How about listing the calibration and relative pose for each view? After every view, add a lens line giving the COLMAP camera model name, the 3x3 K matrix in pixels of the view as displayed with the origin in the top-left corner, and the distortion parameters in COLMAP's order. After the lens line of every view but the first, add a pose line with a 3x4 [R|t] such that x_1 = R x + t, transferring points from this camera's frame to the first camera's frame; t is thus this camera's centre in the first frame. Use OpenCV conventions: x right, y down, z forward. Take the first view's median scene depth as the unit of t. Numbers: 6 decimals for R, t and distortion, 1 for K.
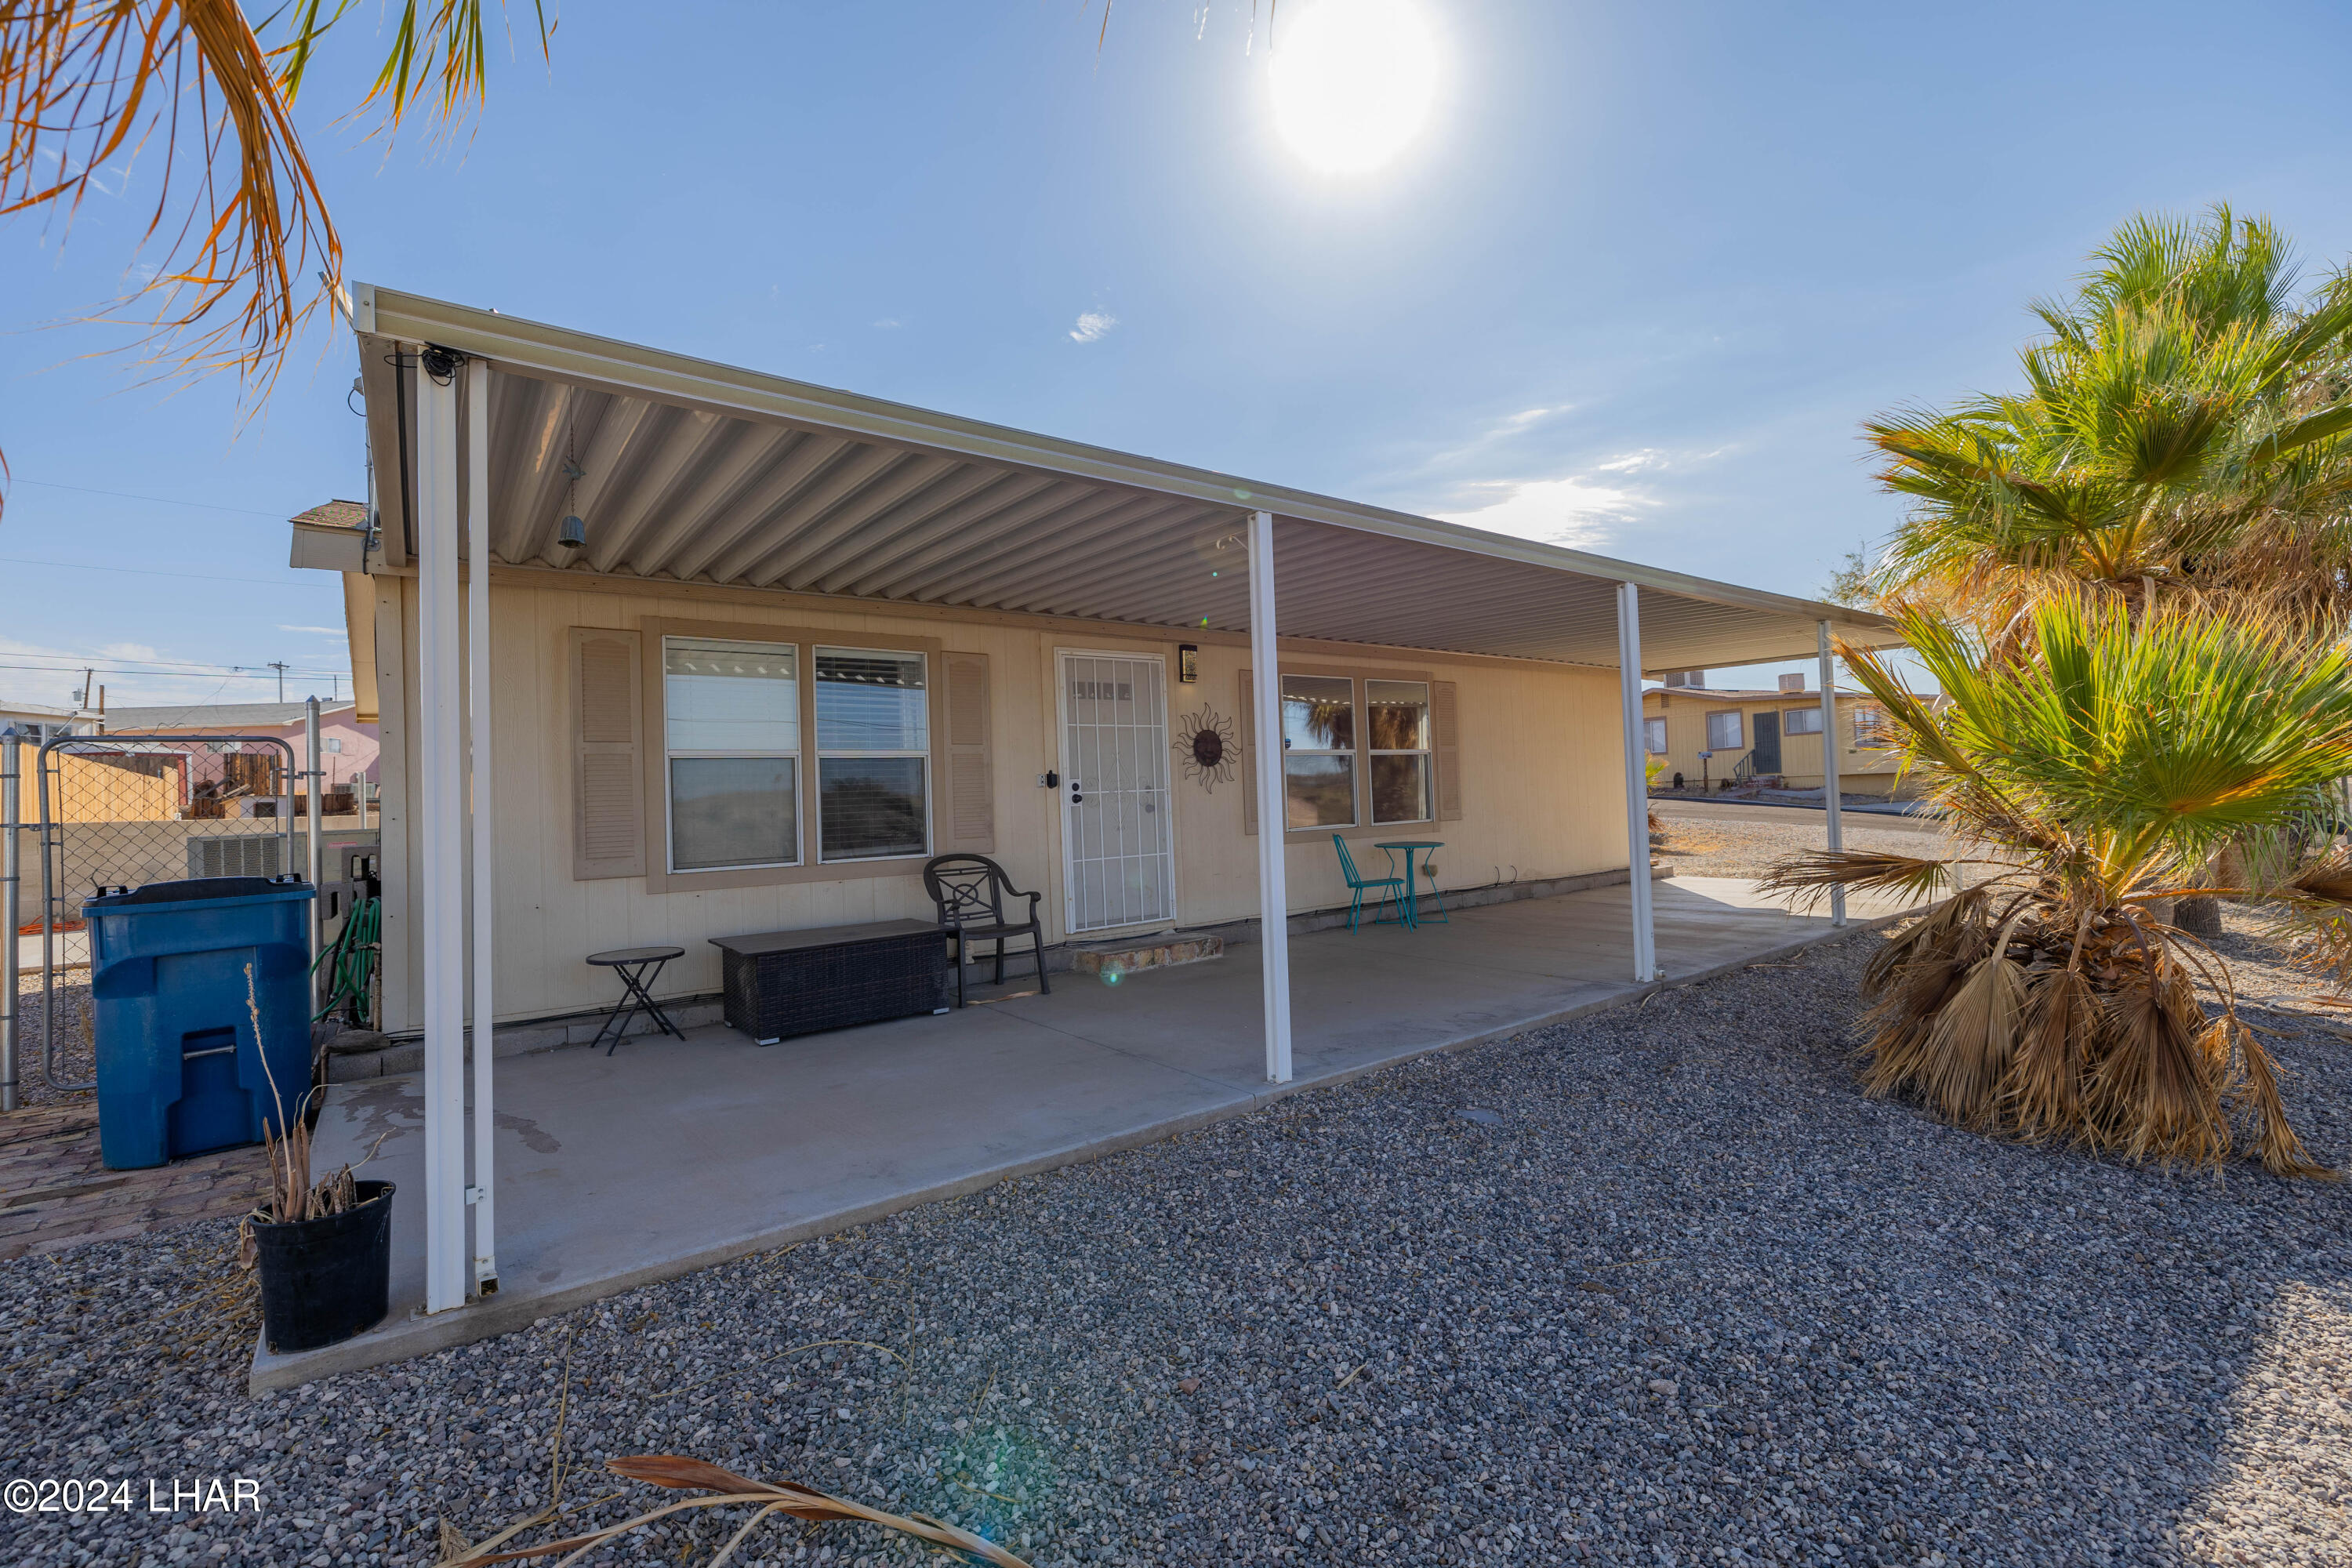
lens RADIAL K [[981.3, 0, 1186.7], [0, 981.3, 765.4], [0, 0, 1]] dist [-0.001426, 0.000820]
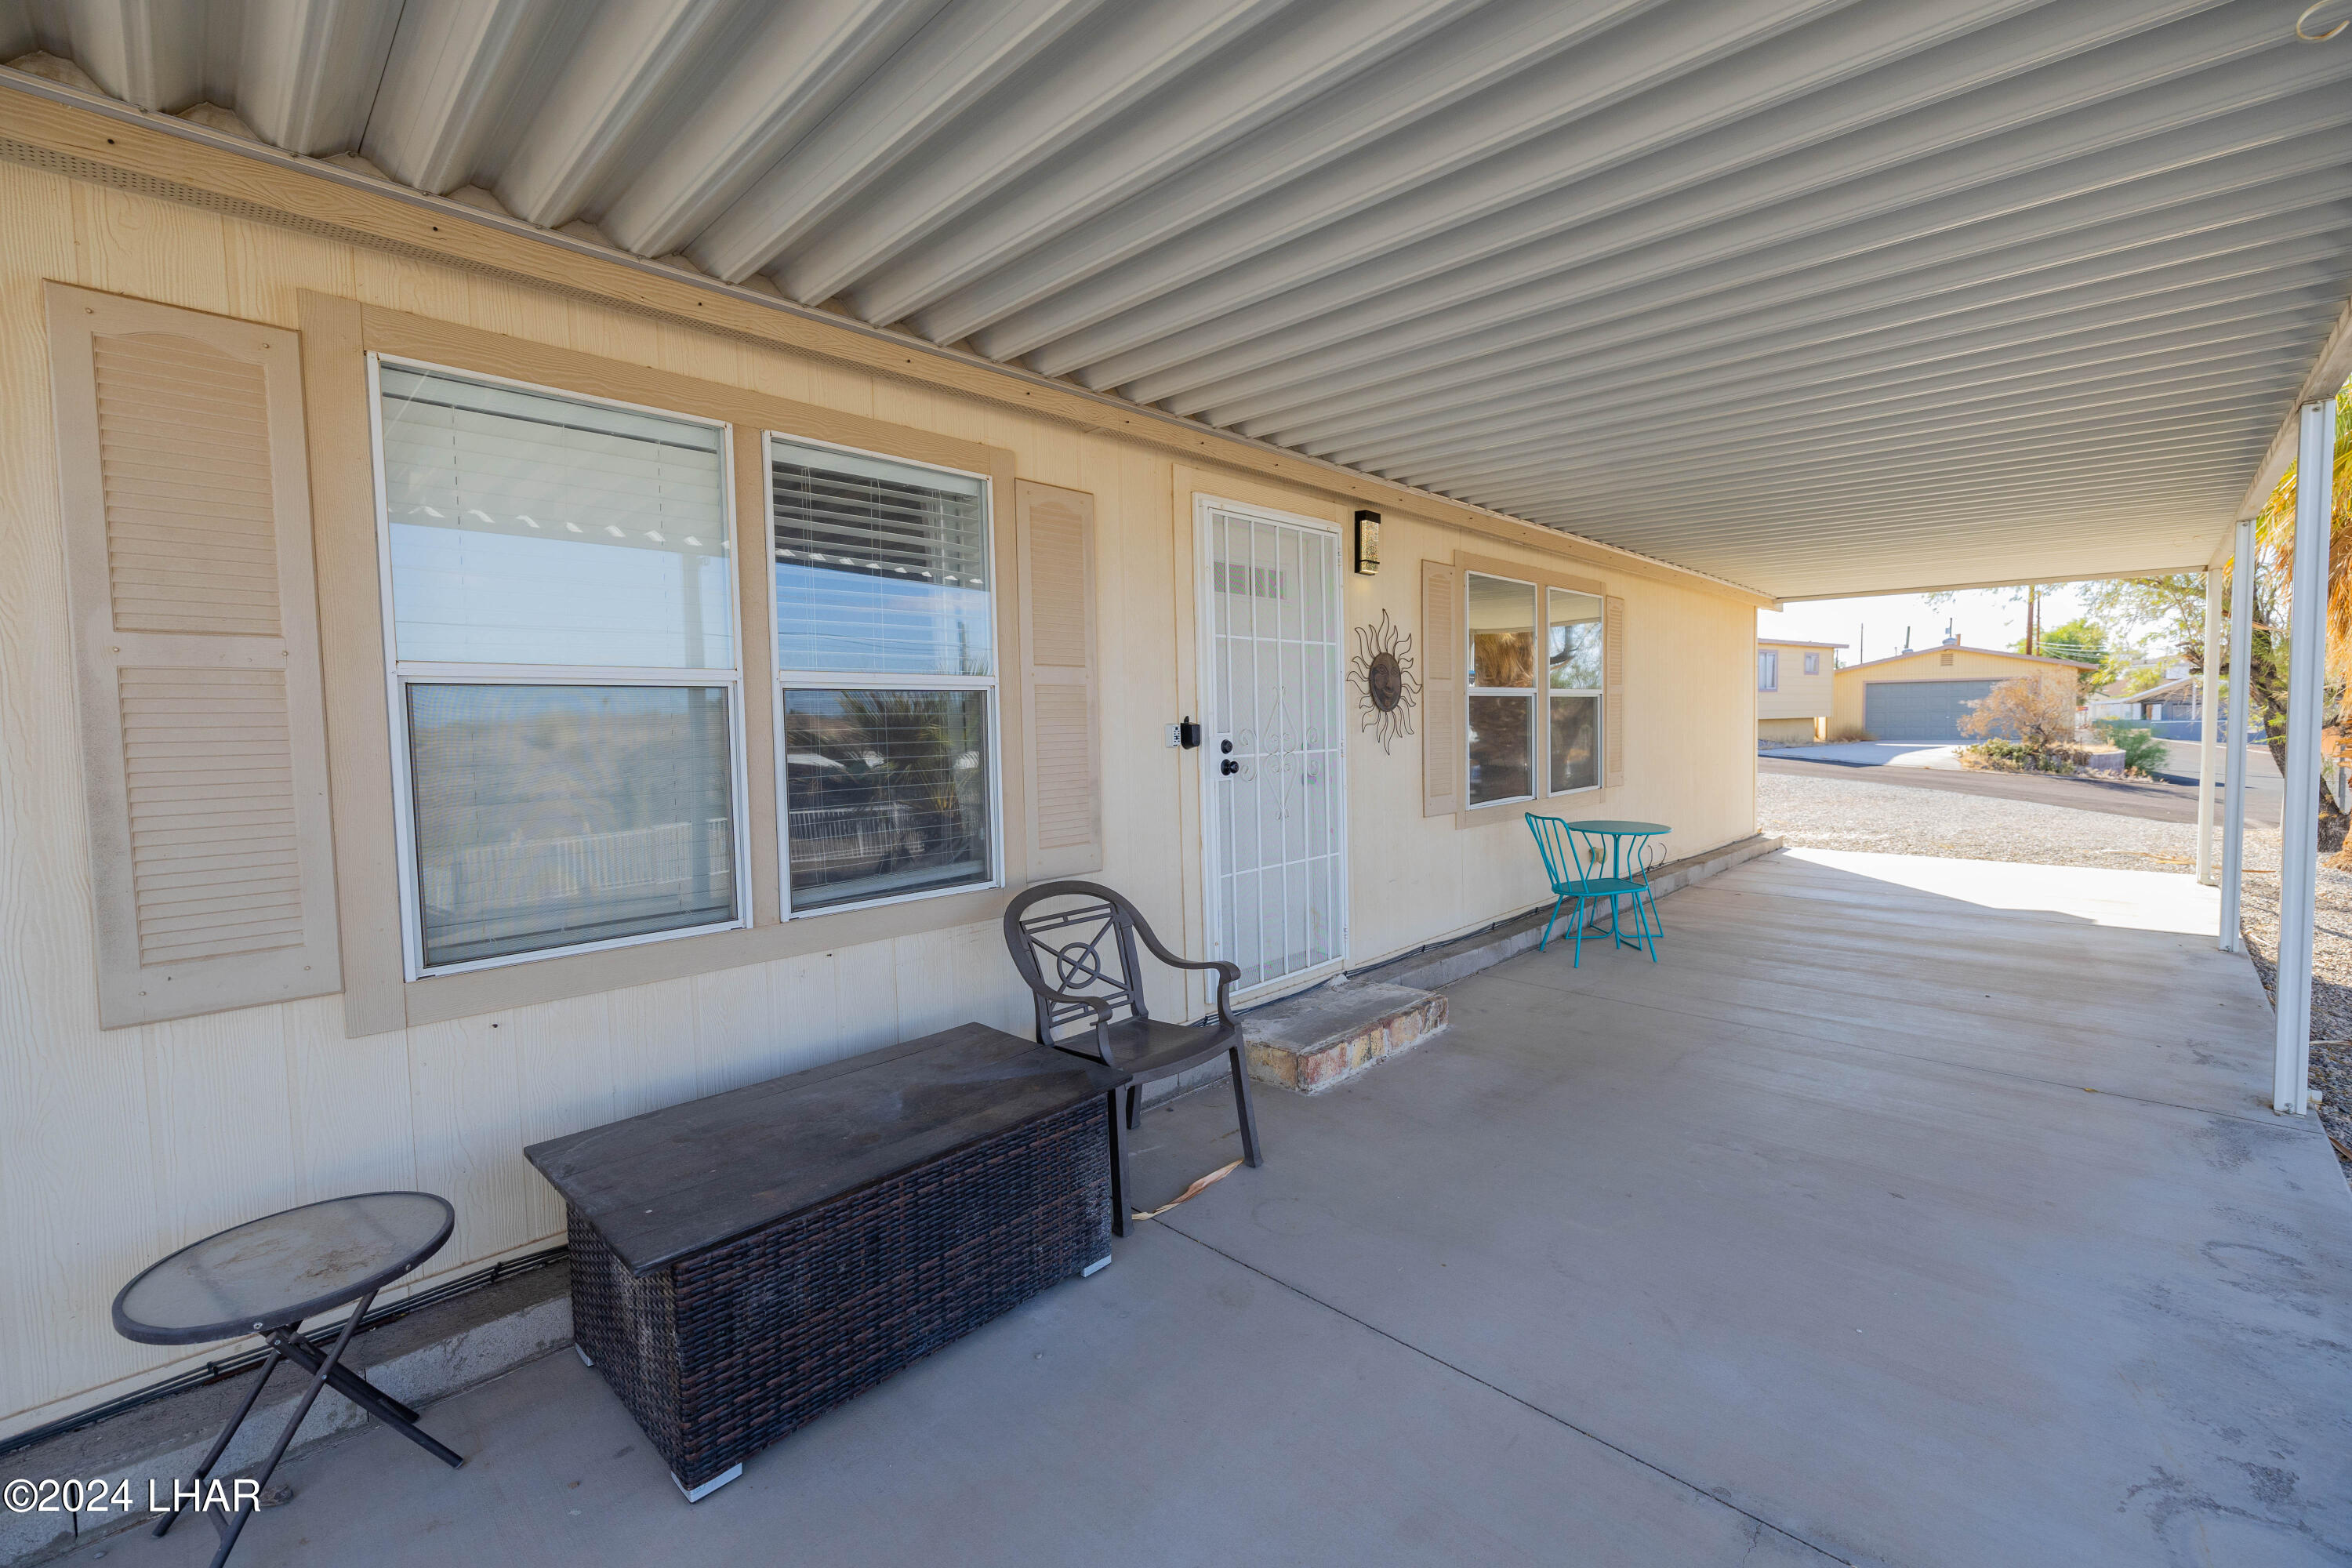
lens RADIAL K [[981.3, 0, 1196.0], [0, 981.3, 770.8], [0, 0, 1]] dist [-0.001426, 0.000820]
pose [[0.989626, 0.012667, 0.143111, -0.229486], [-0.023990, 0.996690, 0.077676, -0.008352], [-0.141653, -0.080304, 0.986654, 0.481070]]
